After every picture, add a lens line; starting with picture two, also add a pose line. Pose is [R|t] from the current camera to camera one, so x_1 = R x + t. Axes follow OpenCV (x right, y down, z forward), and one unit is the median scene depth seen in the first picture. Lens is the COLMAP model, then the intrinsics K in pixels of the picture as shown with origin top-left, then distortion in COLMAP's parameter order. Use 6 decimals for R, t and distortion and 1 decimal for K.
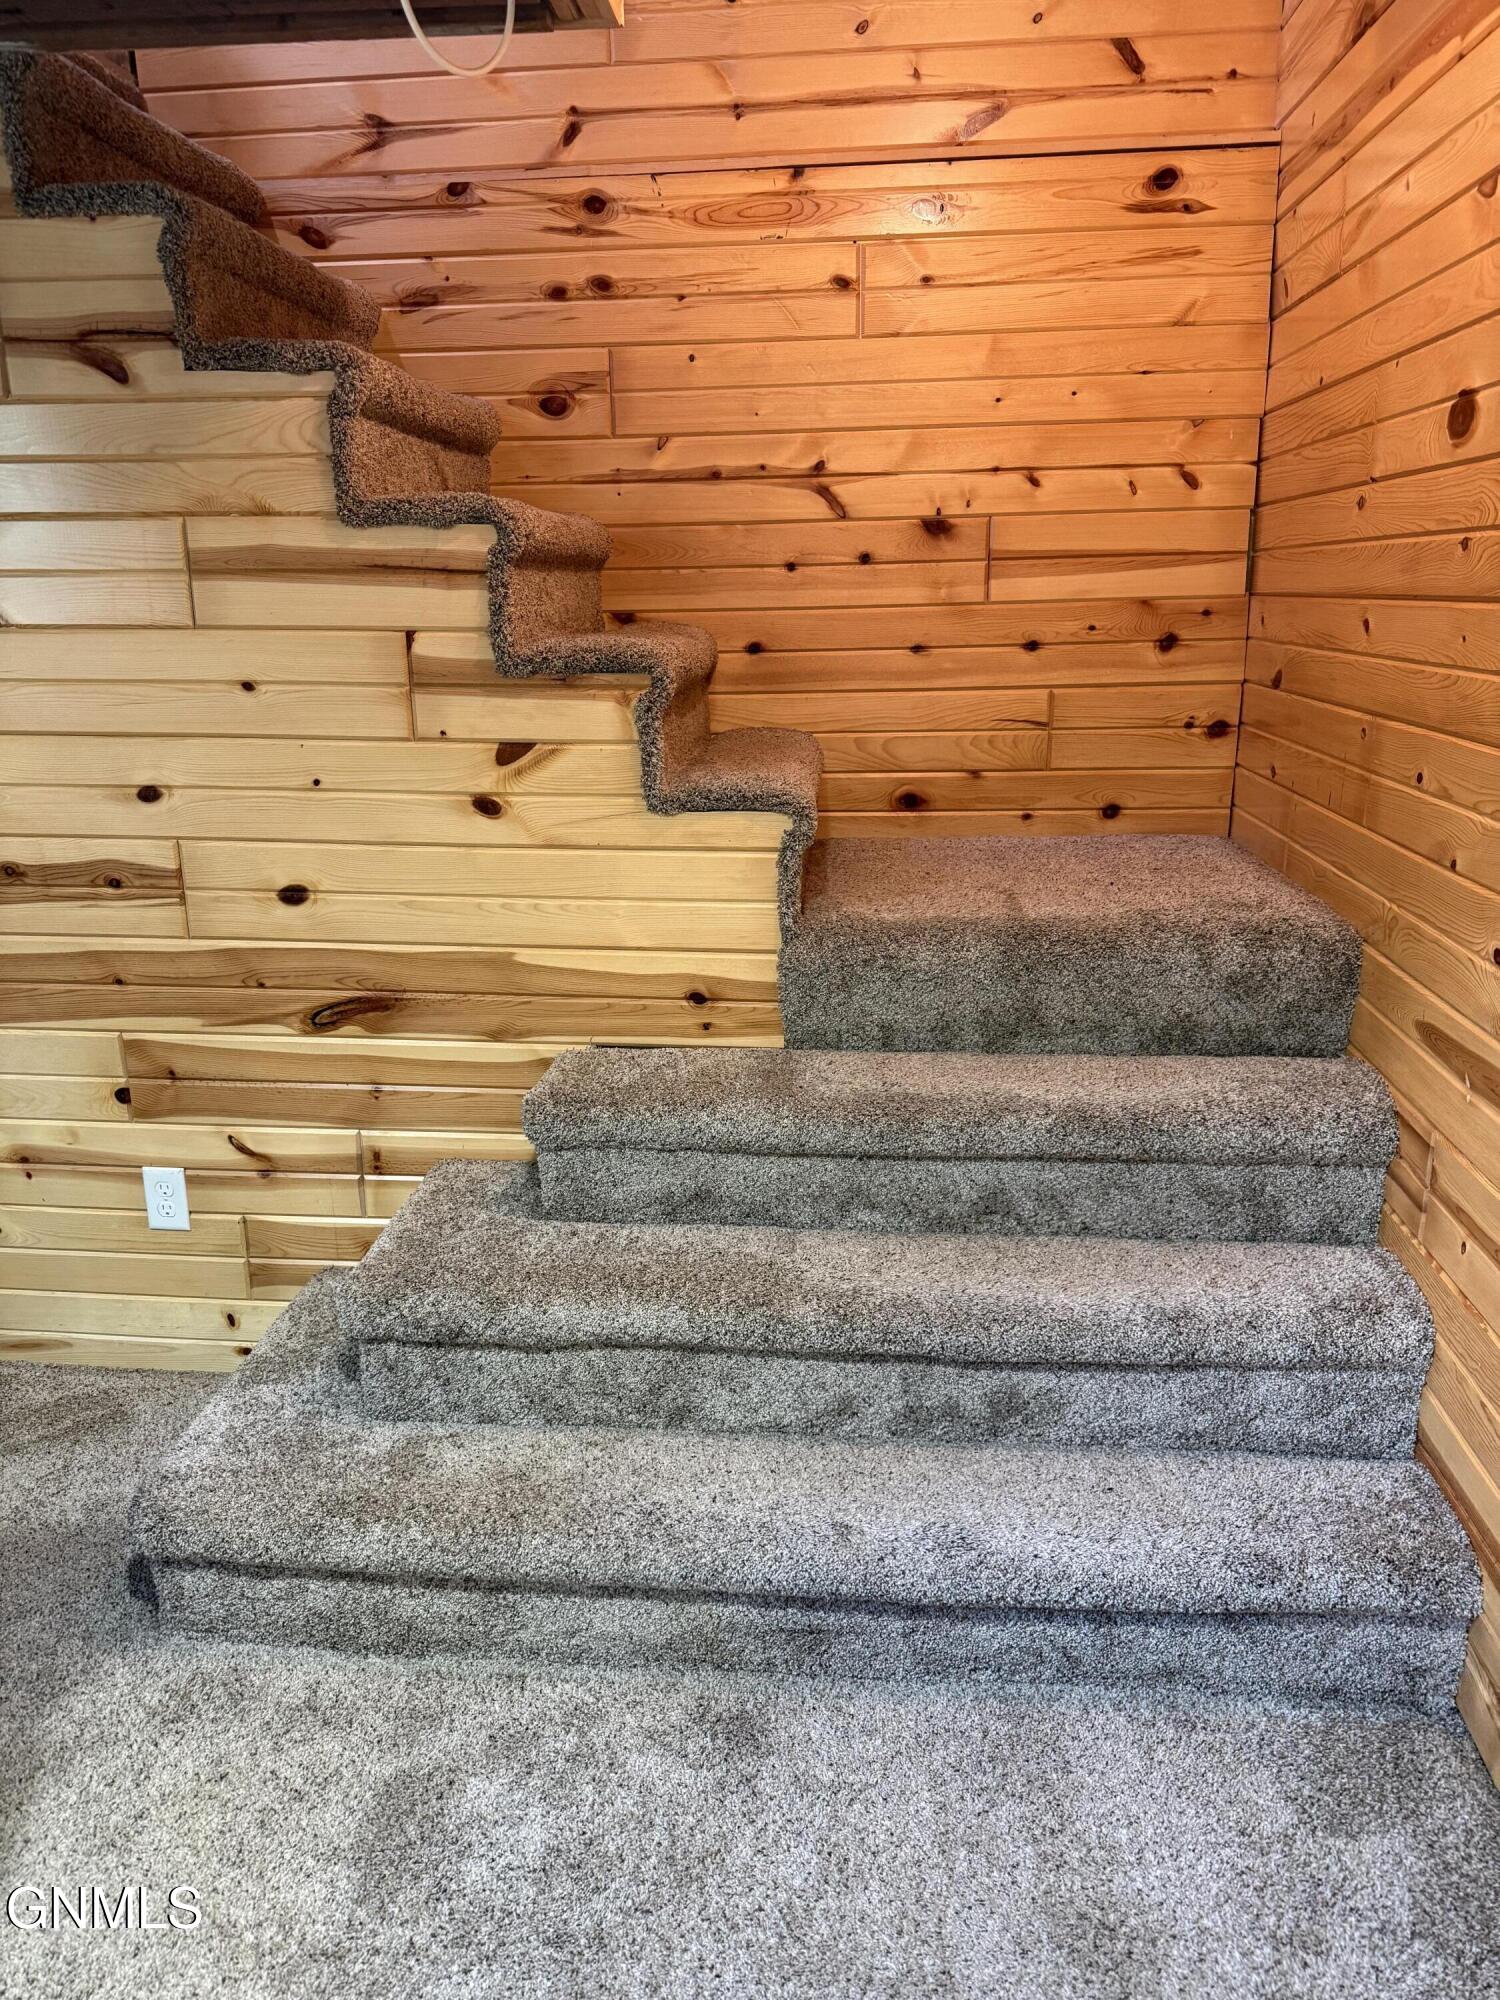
lens RADIAL K [[1392.6, 0, 740.3], [0, 1392.6, 1007.2], [0, 0, 1]] dist [0.095845, -0.158128]
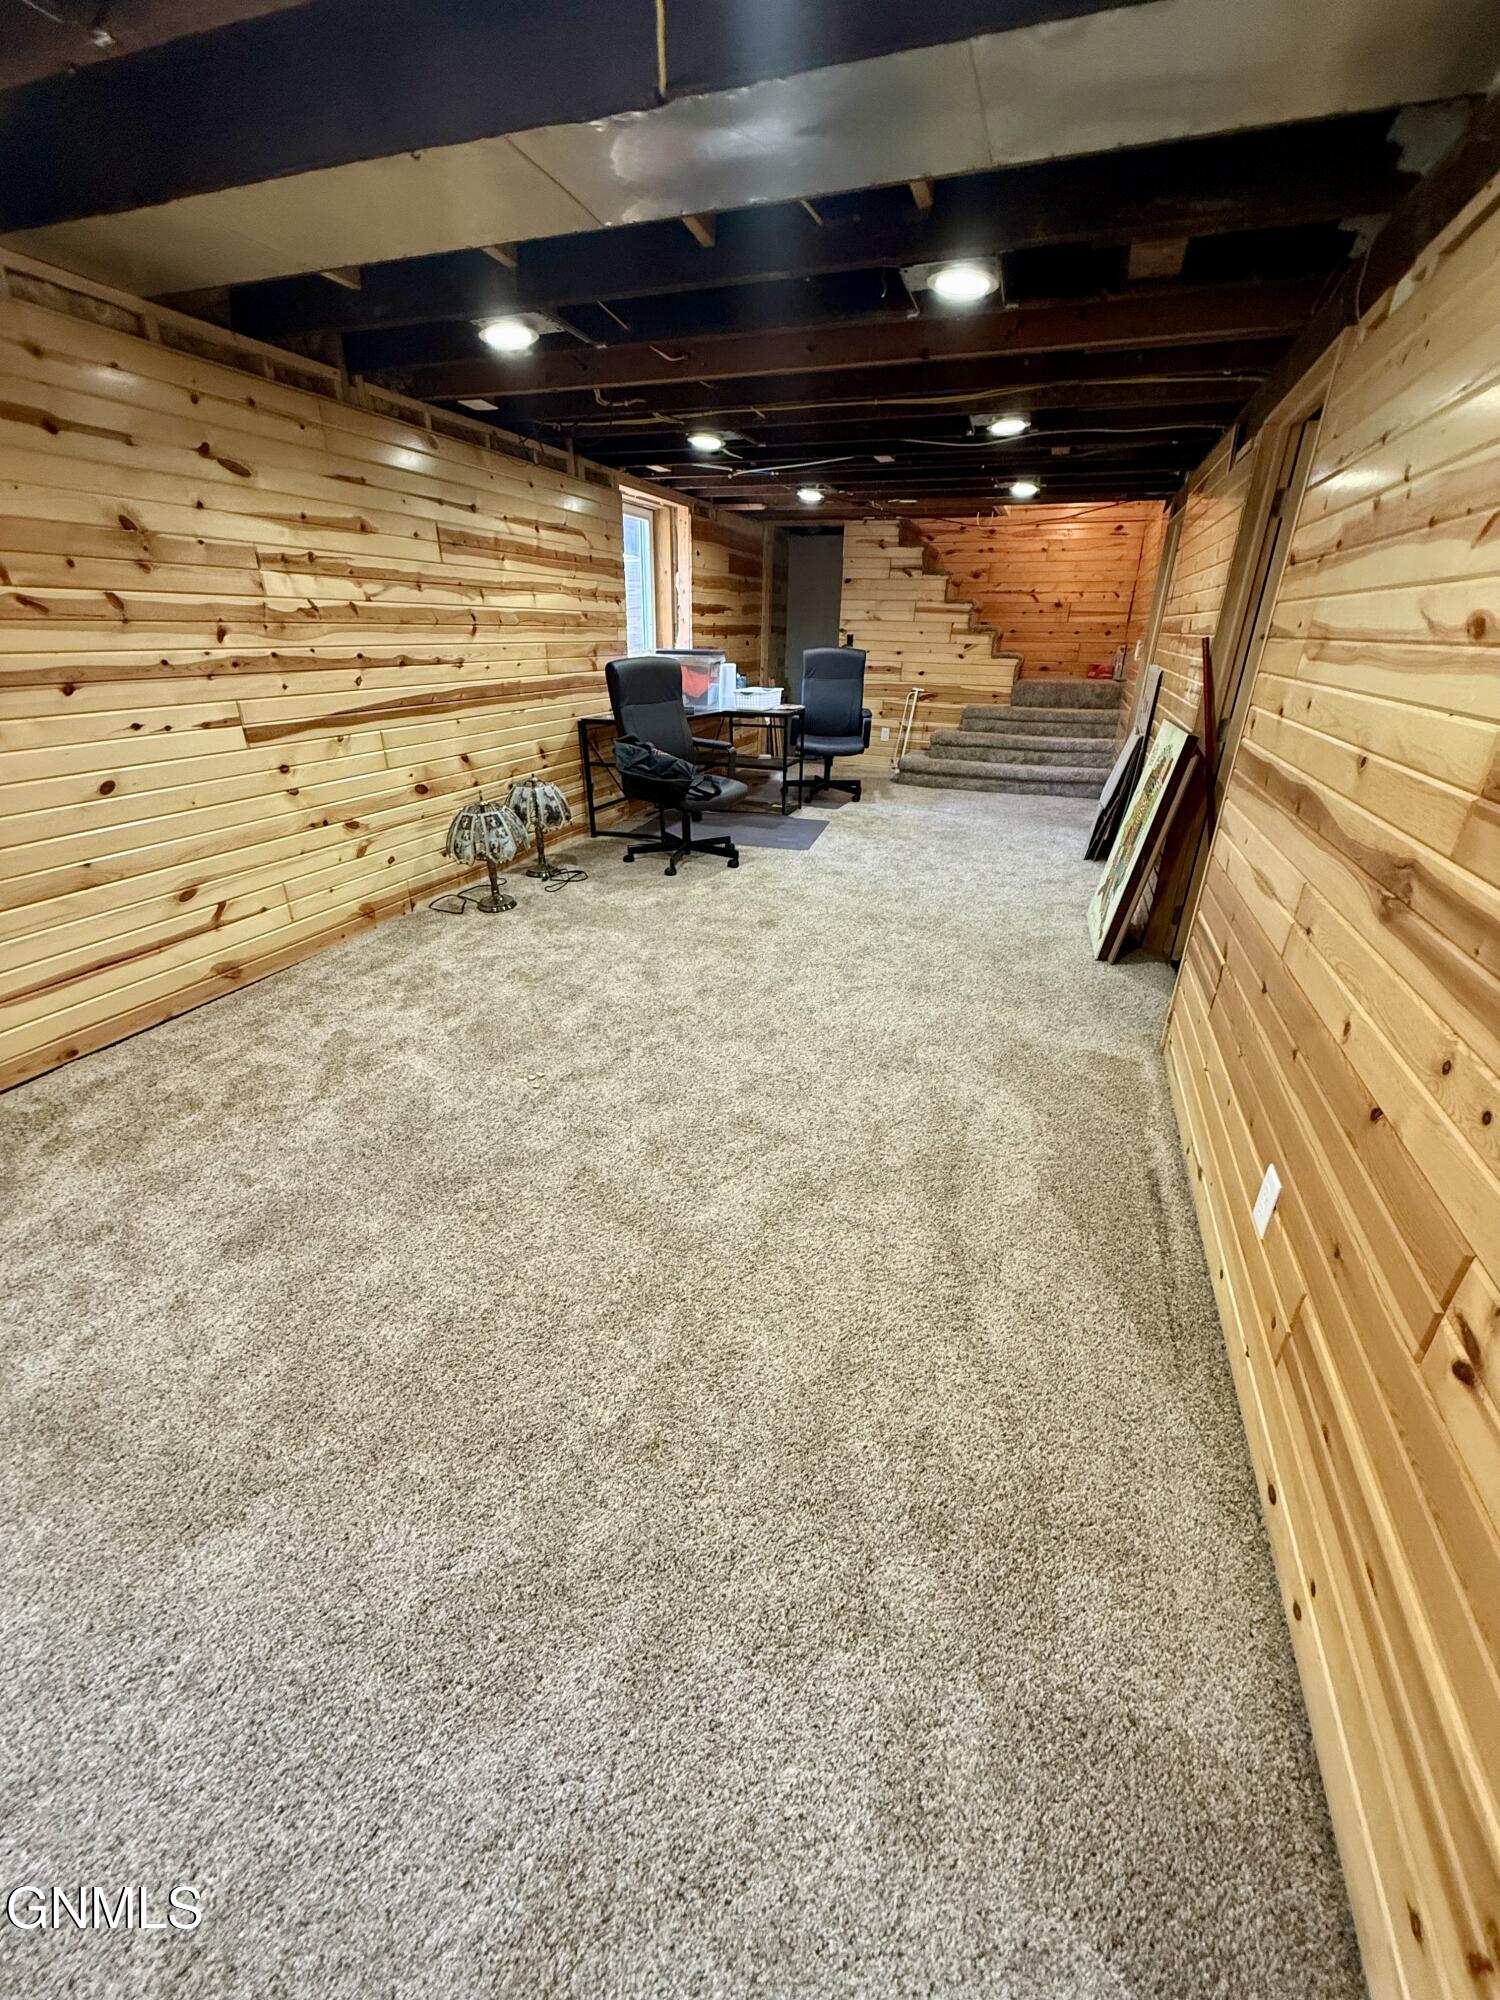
lens RADIAL K [[798.2, 0, 750.0], [0, 798.2, 1000.0], [0, 0, 1]] dist [-0.000254, 0.000460]
pose [[0.967357, 0.129601, -0.217772, -0.127409], [-0.097236, 0.983383, 0.153307, 0.806956], [0.234022, -0.127127, 0.963884, -2.465181]]
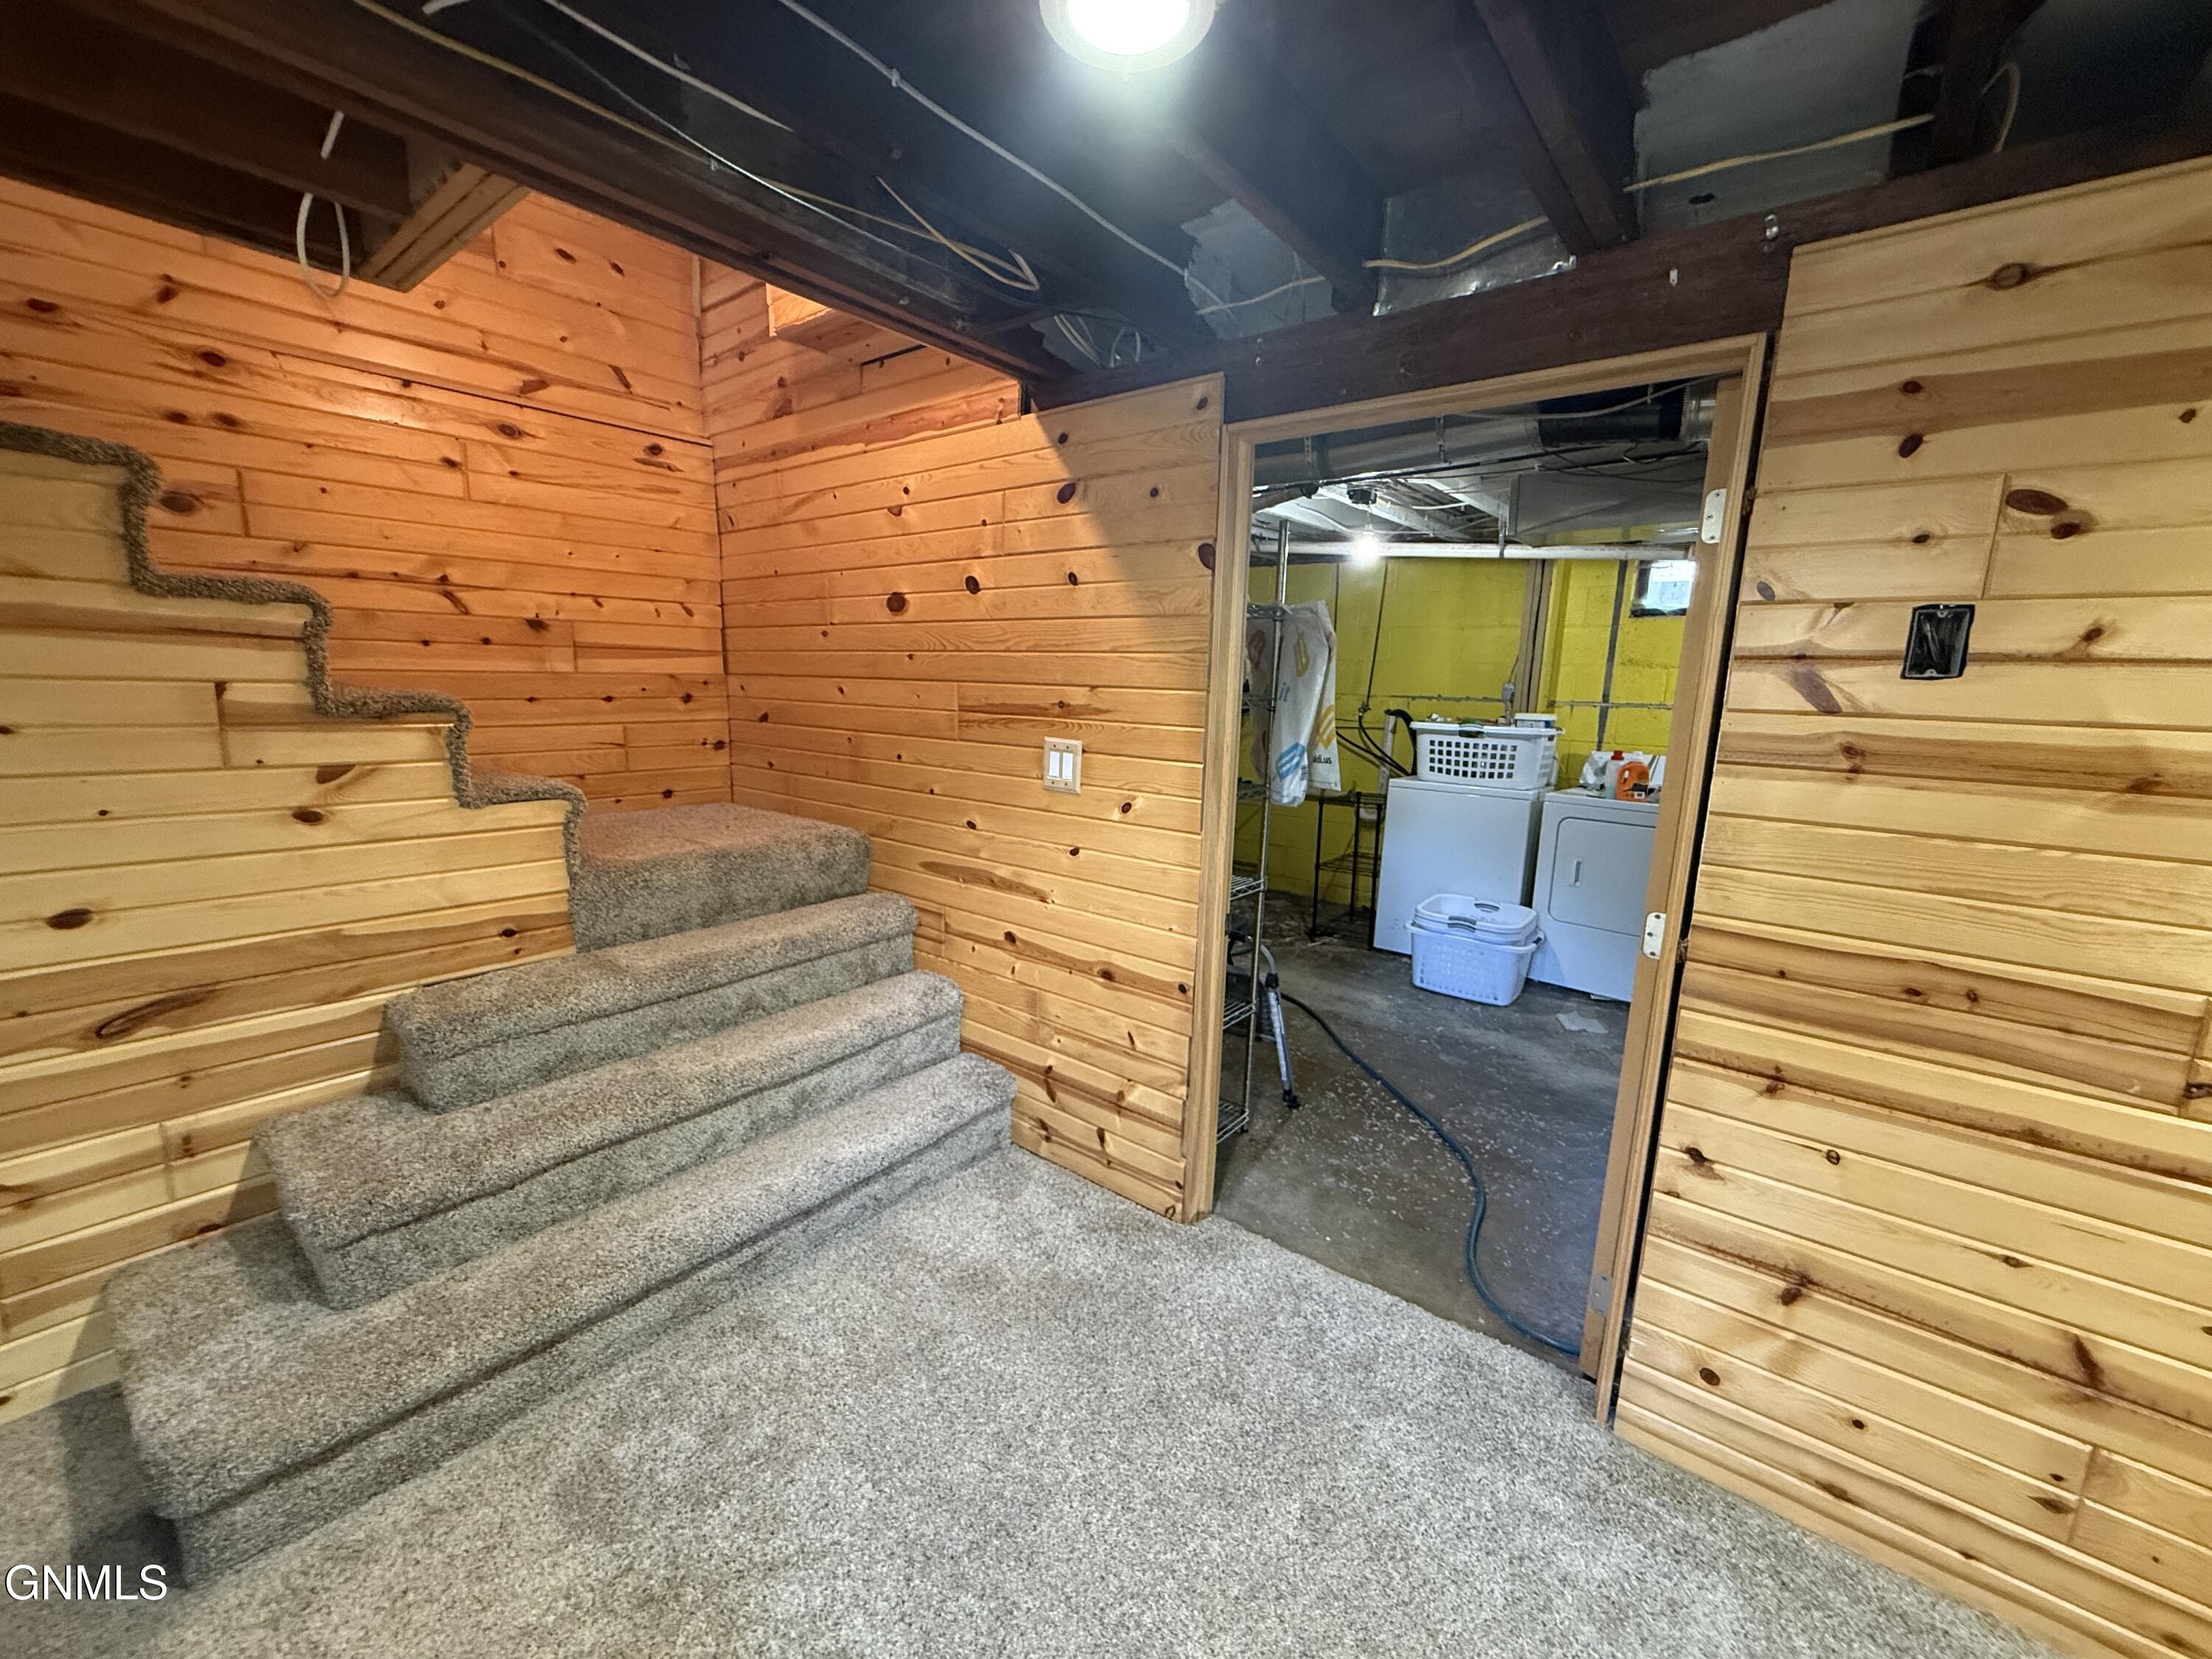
lens RADIAL K [[882.8, 0, 1100.1], [0, 882.8, 827.6], [0, 0, 1]] dist [-0.000254, 0.000460]
pose [[0.551697, -0.112636, 0.826404, -0.456957], [0.206597, 0.978415, -0.004566, 0.018033], [-0.808052, 0.173252, 0.563059, -0.028787]]
